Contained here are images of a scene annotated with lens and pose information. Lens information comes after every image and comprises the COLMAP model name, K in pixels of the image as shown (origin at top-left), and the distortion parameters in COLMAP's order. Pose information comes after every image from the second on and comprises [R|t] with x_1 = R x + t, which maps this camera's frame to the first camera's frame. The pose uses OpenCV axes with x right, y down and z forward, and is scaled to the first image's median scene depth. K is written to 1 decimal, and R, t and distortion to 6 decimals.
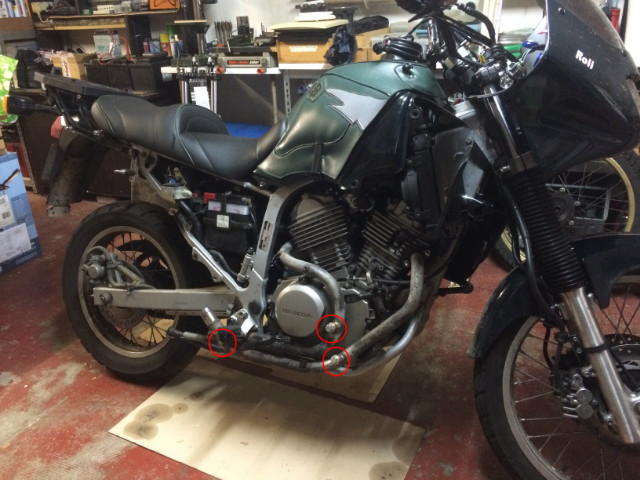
lens RADIAL K [[544.2, 0, 322.4], [0, 544.2, 247.2], [0, 0, 1]] dist [0.094241, -0.050664]
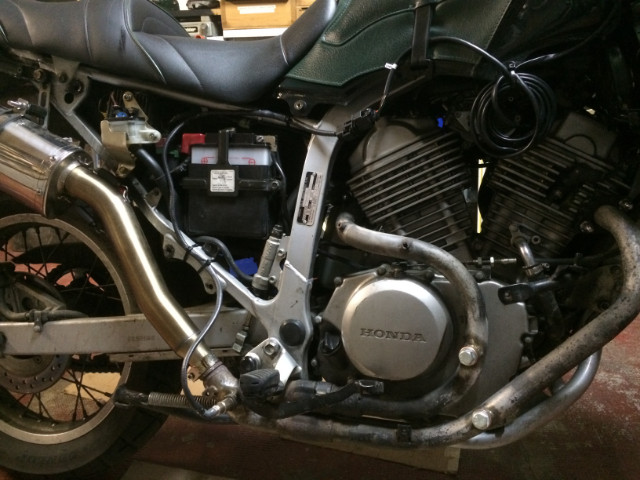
lens RADIAL K [[556.1, 0, 317.5], [0, 556.1, 237.5], [0, 0, 1]] dist [0.083329, -0.127624]
pose [[0.985040, -0.049849, 0.164957, -0.185757], [0.063872, 0.994680, -0.080824, 0.062116], [-0.160050, 0.090151, 0.982984, 0.442052]]
